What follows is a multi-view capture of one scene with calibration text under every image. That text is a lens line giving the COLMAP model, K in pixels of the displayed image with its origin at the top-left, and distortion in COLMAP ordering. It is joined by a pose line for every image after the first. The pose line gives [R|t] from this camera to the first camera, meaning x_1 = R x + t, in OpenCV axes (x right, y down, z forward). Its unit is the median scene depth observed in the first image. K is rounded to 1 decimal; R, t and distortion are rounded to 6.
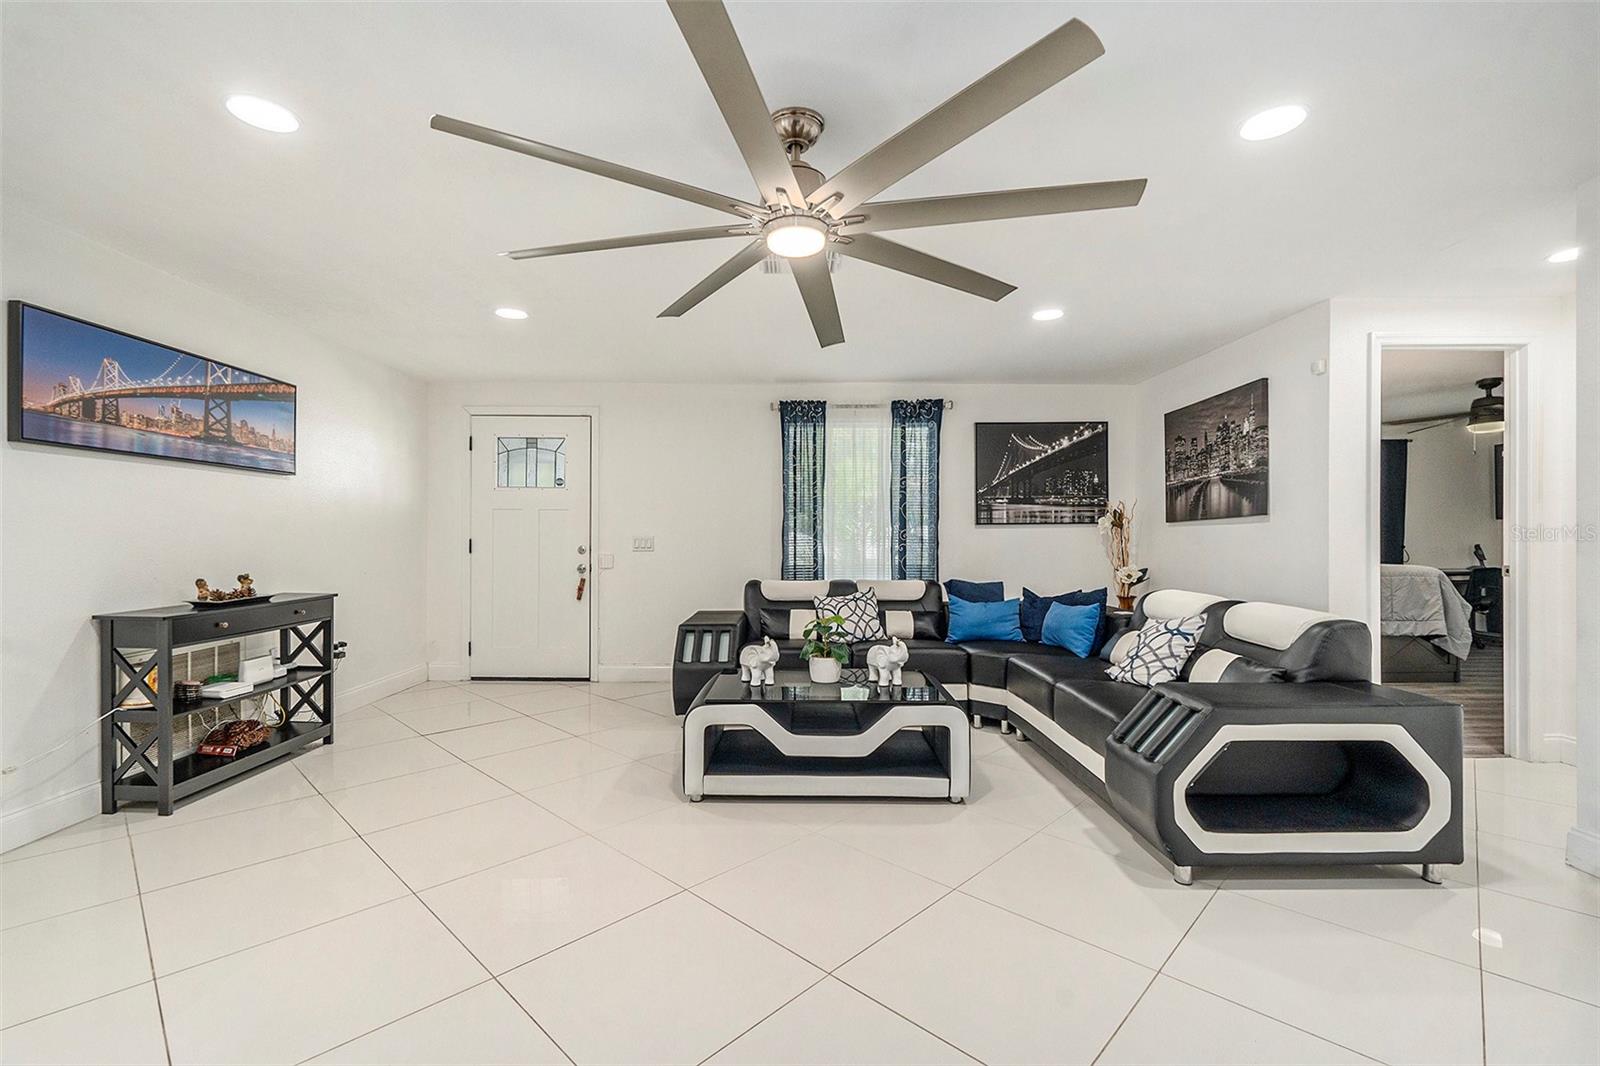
lens RADIAL K [[695.9, 0, 800.0], [0, 695.9, 533.0], [0, 0, 1]] dist [-0.002291, -0.001228]
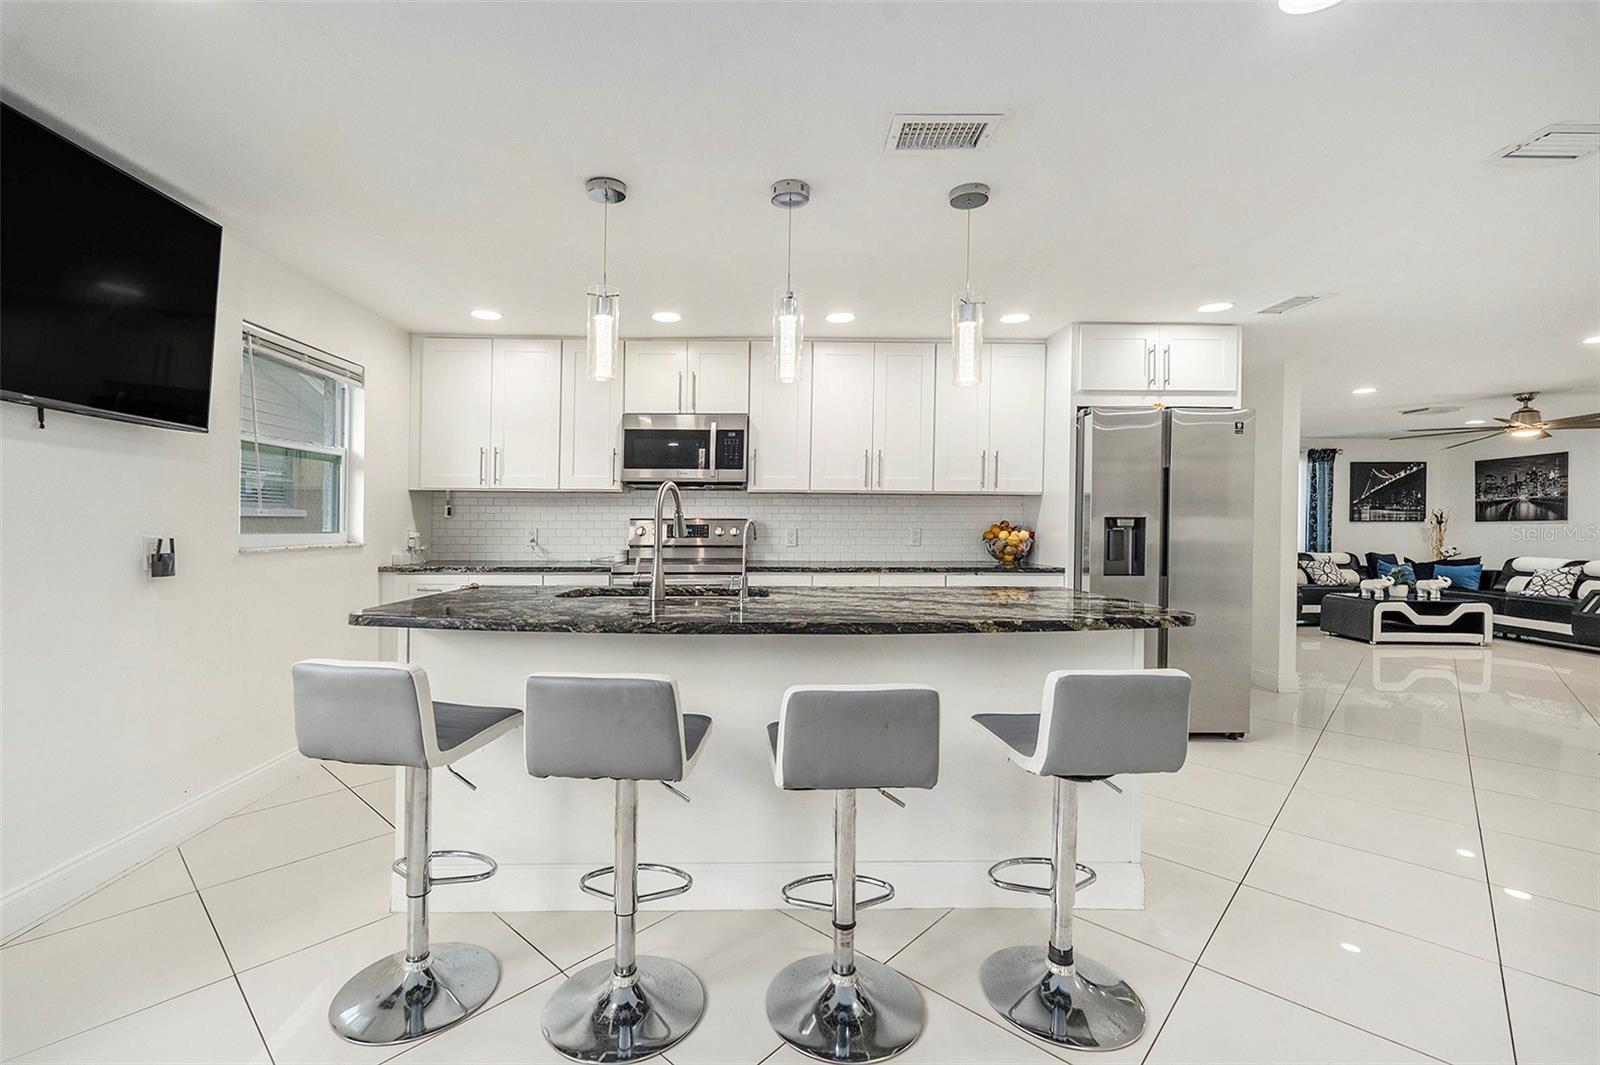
lens RADIAL K [[695.9, 0, 800.0], [0, 695.9, 532.5], [0, 0, 1]] dist [-0.002291, -0.001228]
pose [[0.999632, 0.004487, 0.026762, -1.269528], [-0.005204, 0.999627, 0.026812, -0.025589], [-0.026631, -0.026941, 0.999282, -0.751448]]
